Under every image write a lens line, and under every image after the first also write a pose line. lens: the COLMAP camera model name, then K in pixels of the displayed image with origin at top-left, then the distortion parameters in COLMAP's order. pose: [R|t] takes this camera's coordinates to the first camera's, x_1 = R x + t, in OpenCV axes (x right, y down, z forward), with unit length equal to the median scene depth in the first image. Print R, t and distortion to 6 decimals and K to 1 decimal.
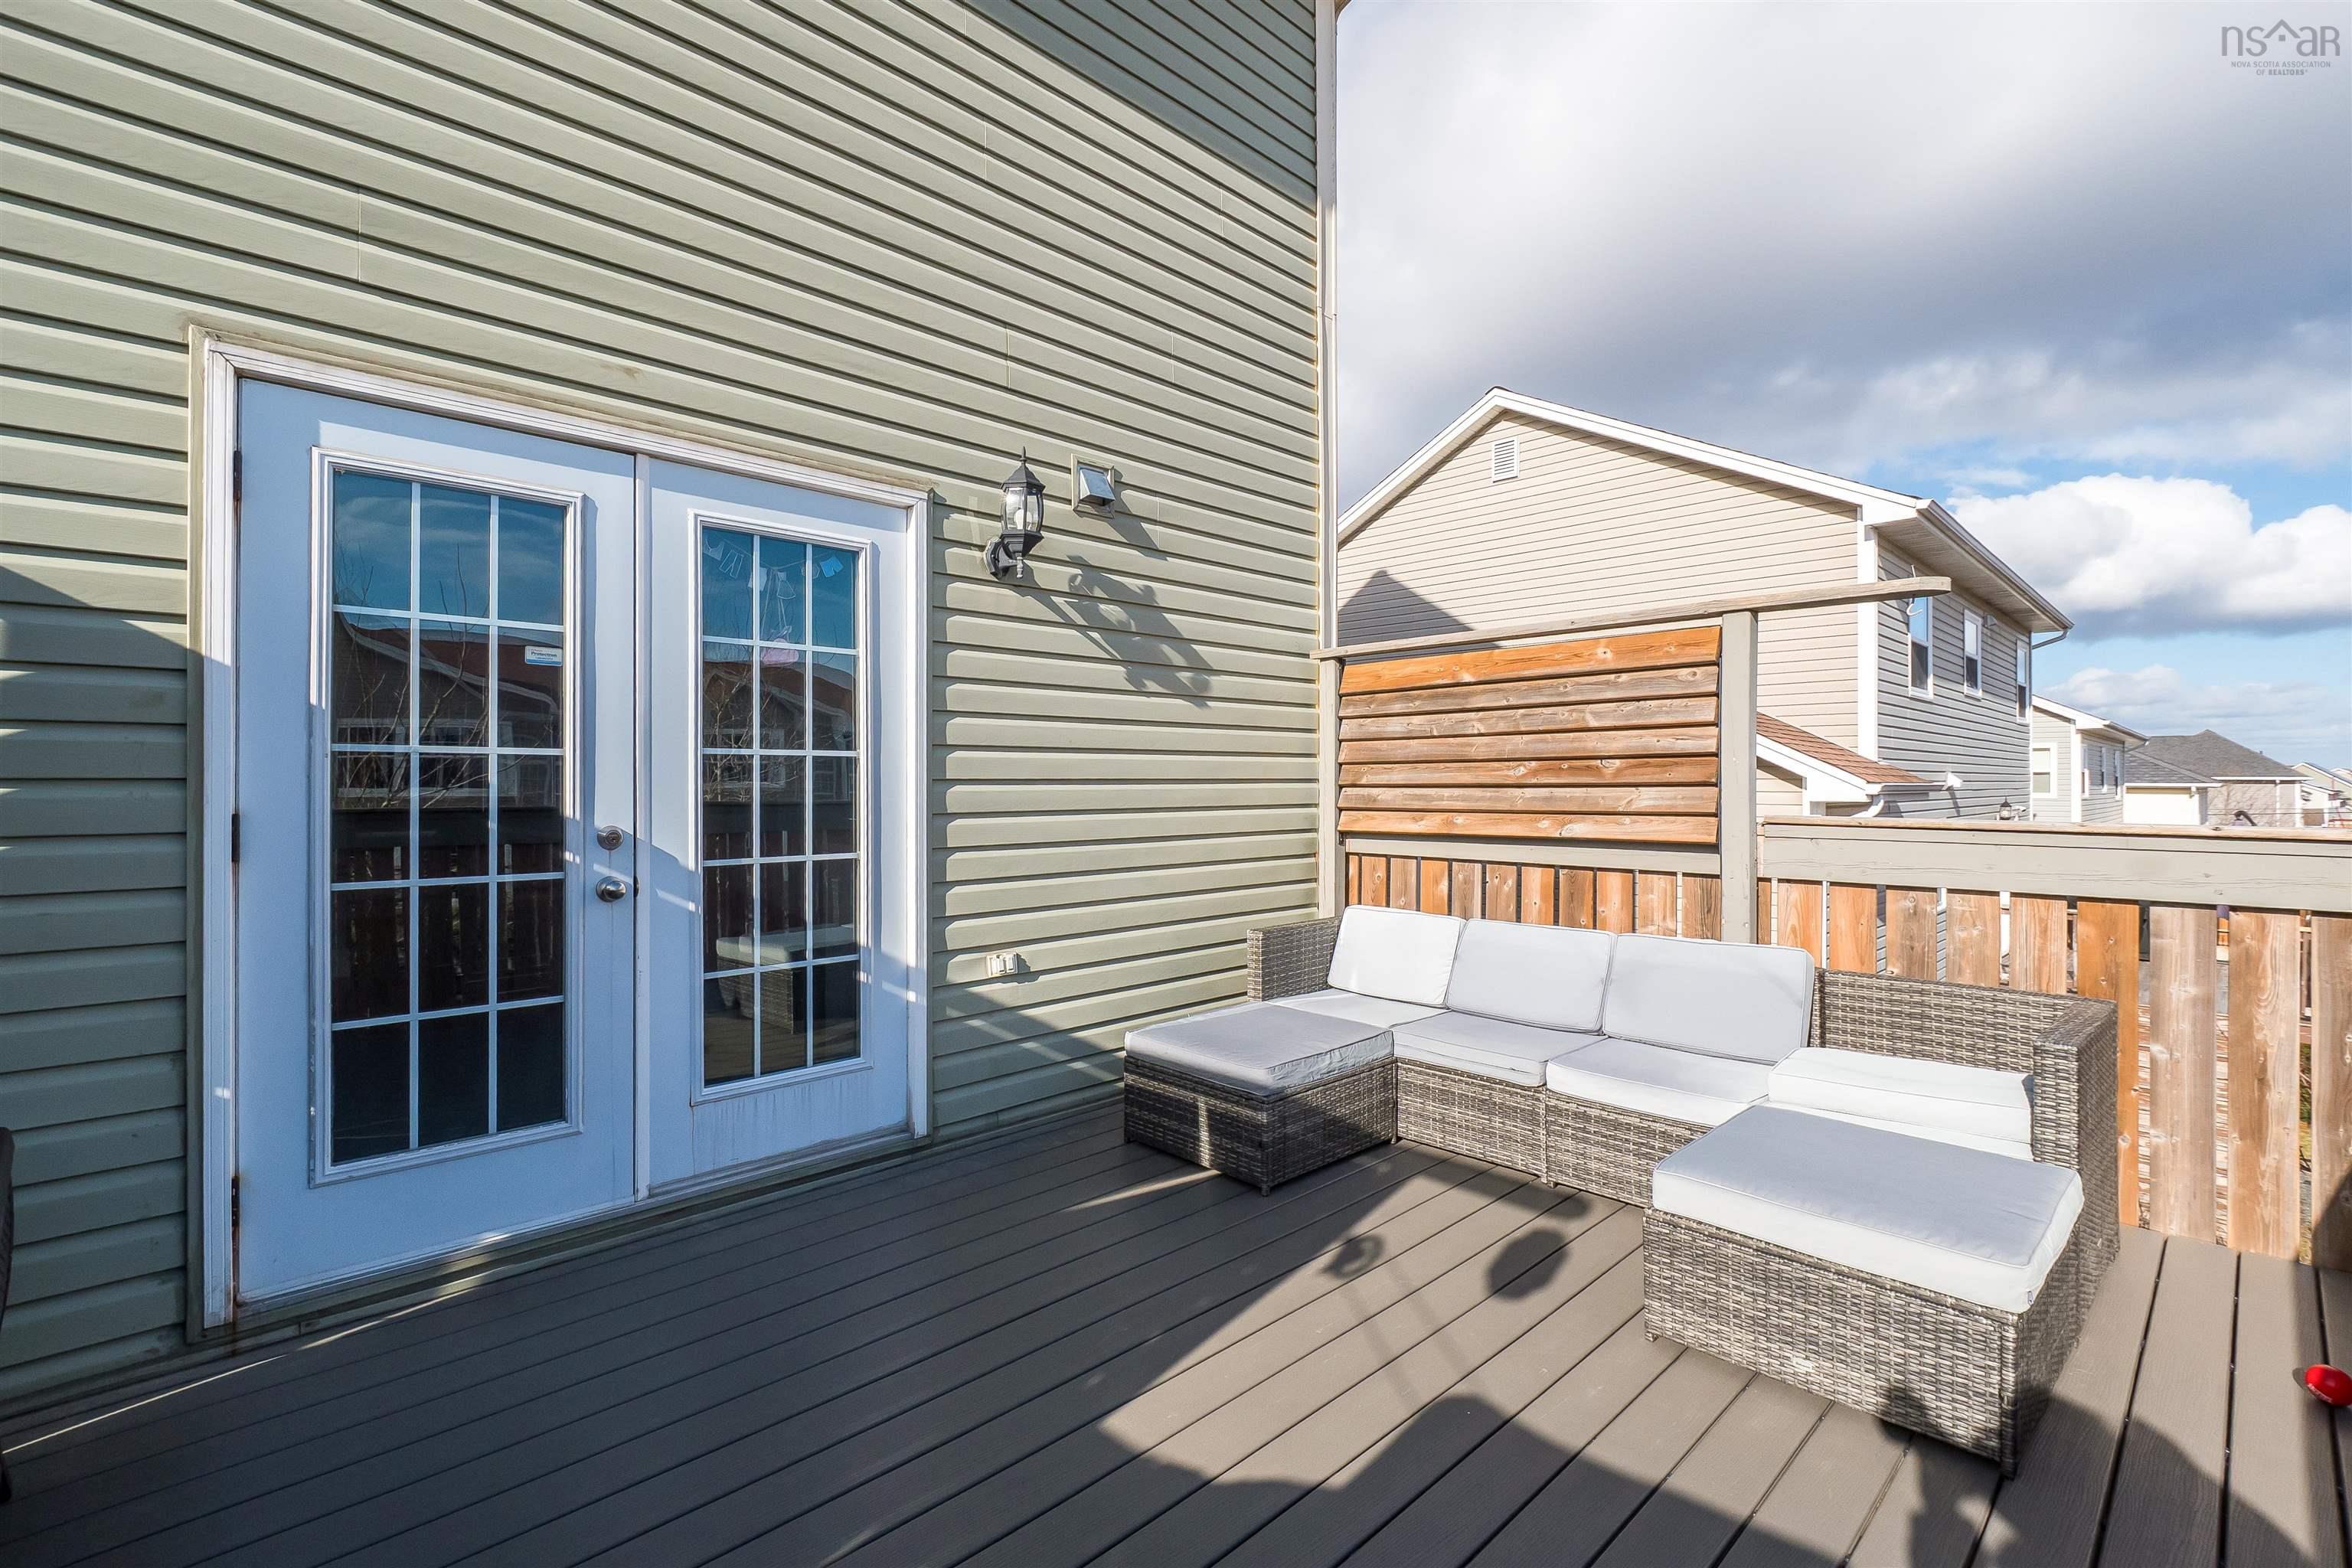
lens RADIAL K [[1069.5, 0, 1166.5], [0, 1069.5, 782.4], [0, 0, 1]] dist [0.003518, -0.001345]
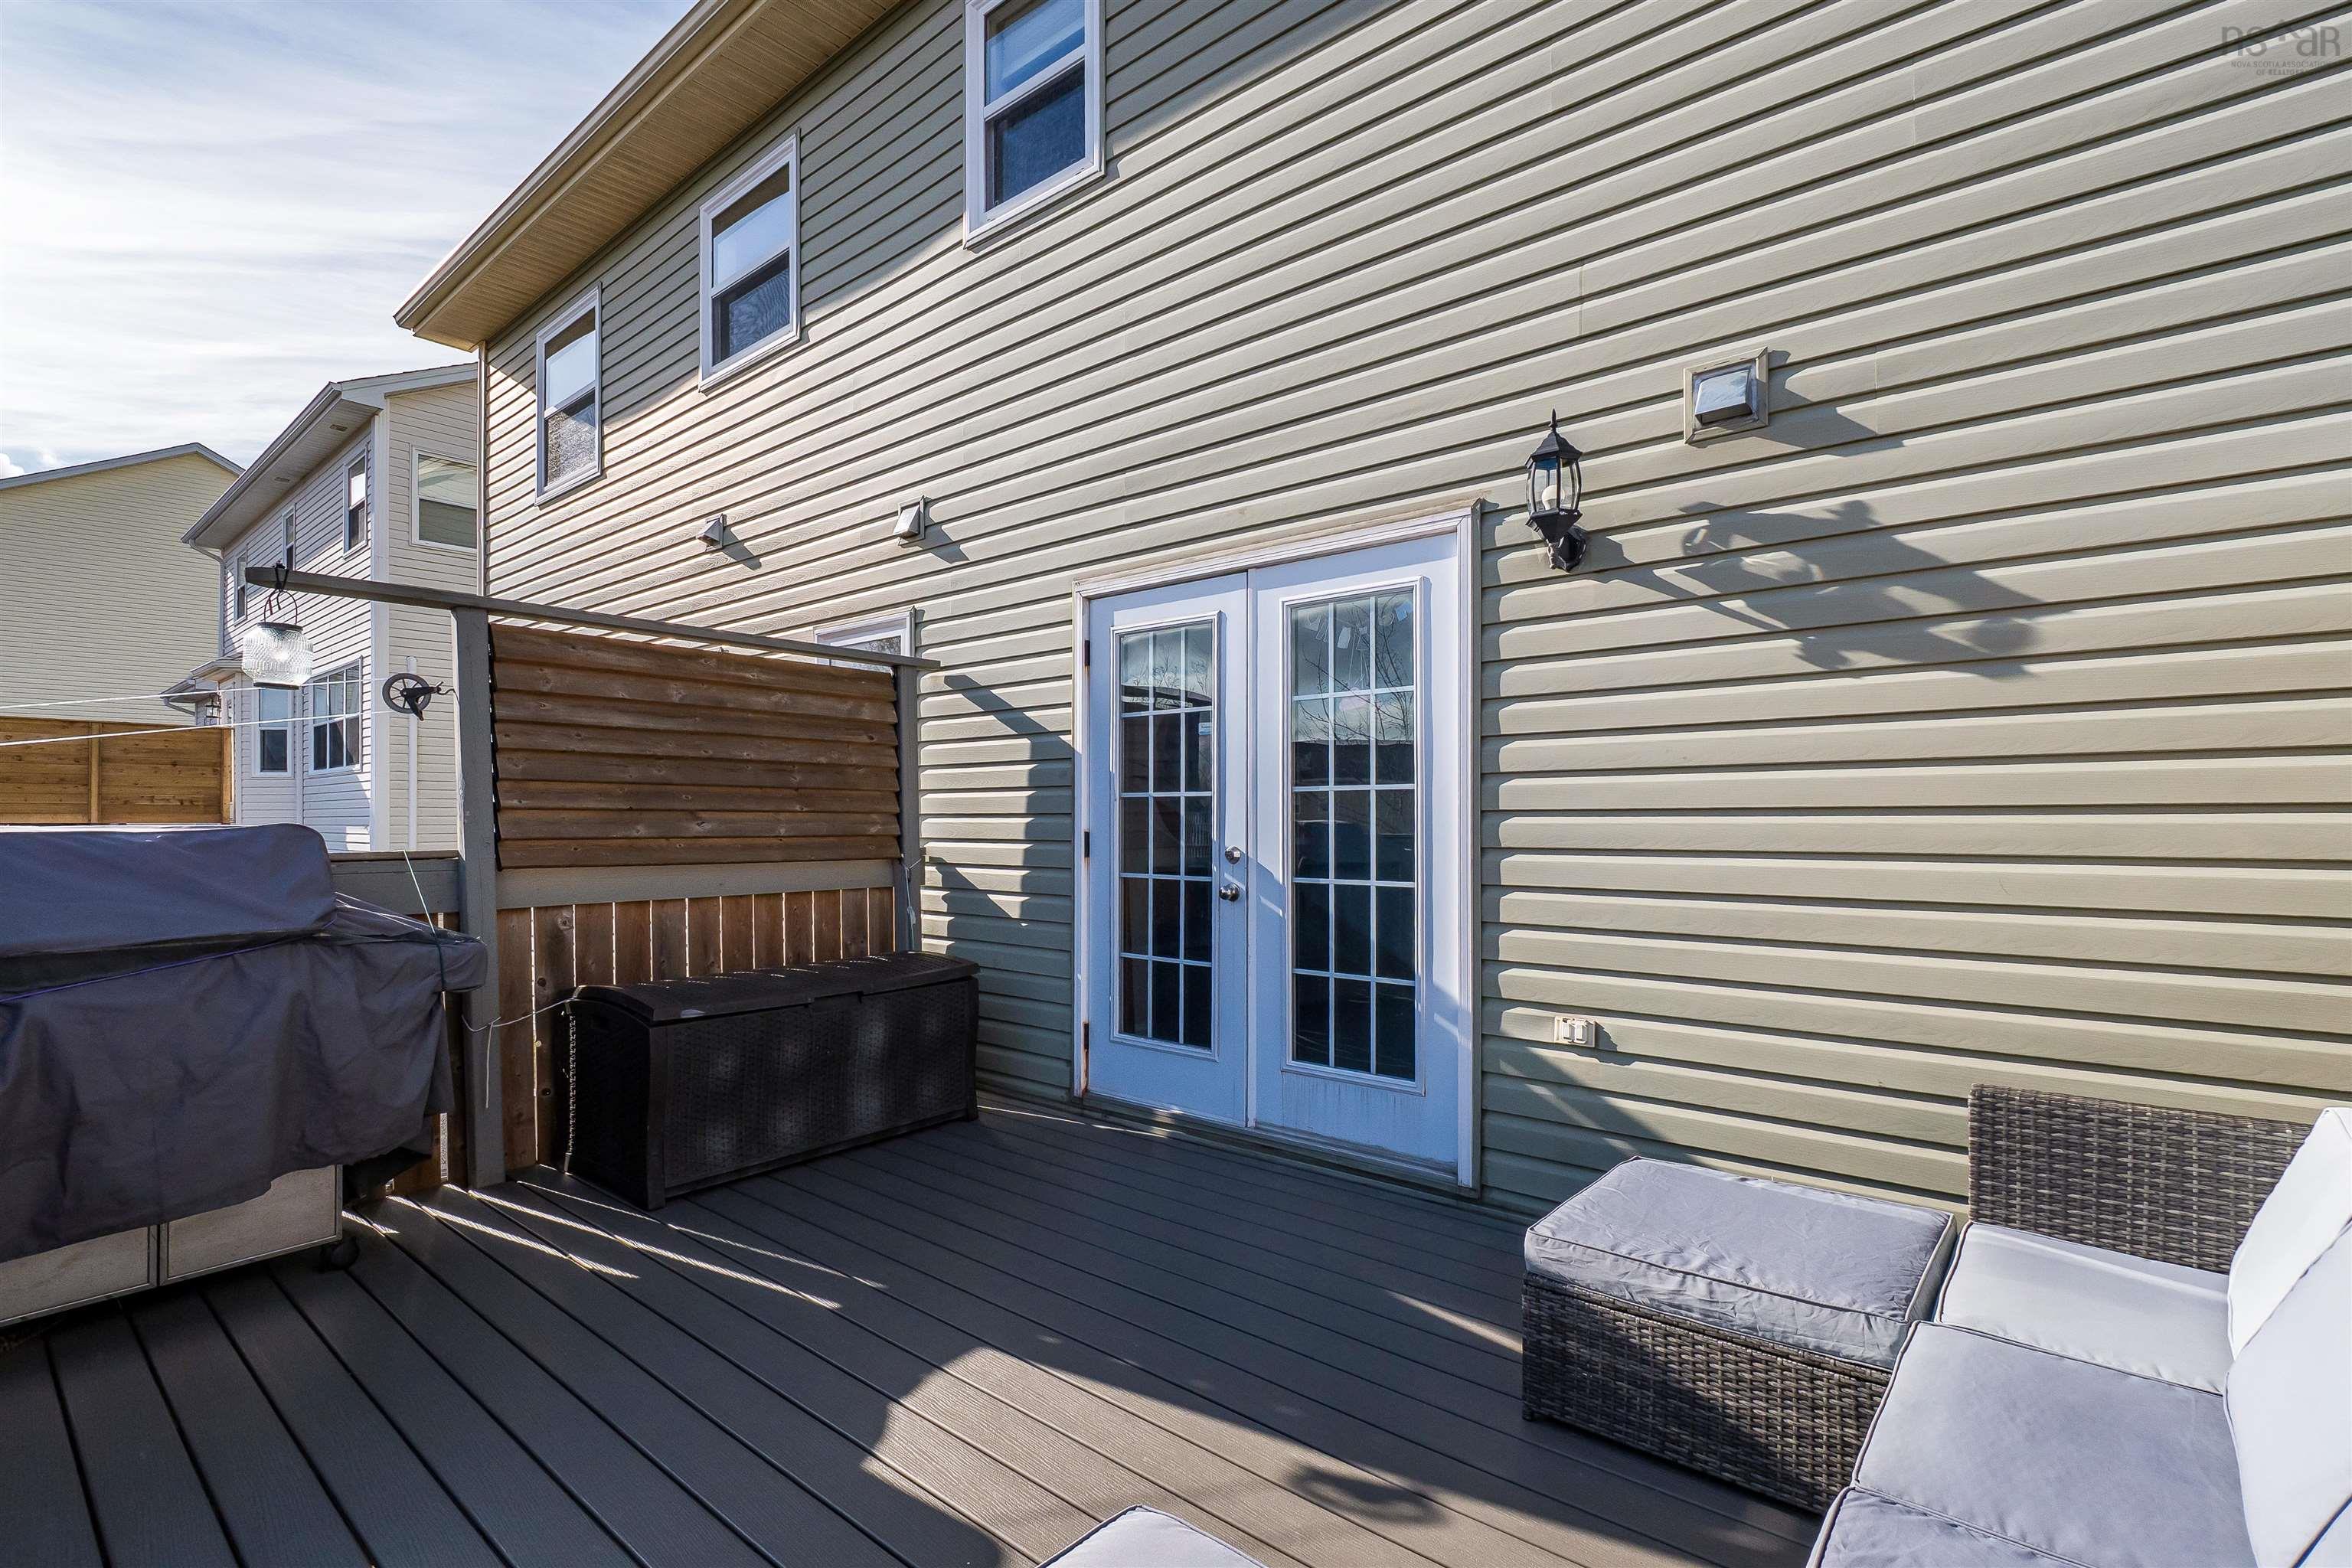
lens RADIAL K [[1069.5, 0, 1203.8], [0, 1069.5, 816.8], [0, 0, 1]] dist [0.003518, -0.001345]
pose [[0.108286, -0.000874, -0.994119, 0.698471], [0.000875, 0.999999, -0.000784, 0.003221], [0.994119, -0.000785, 0.108286, 0.673333]]
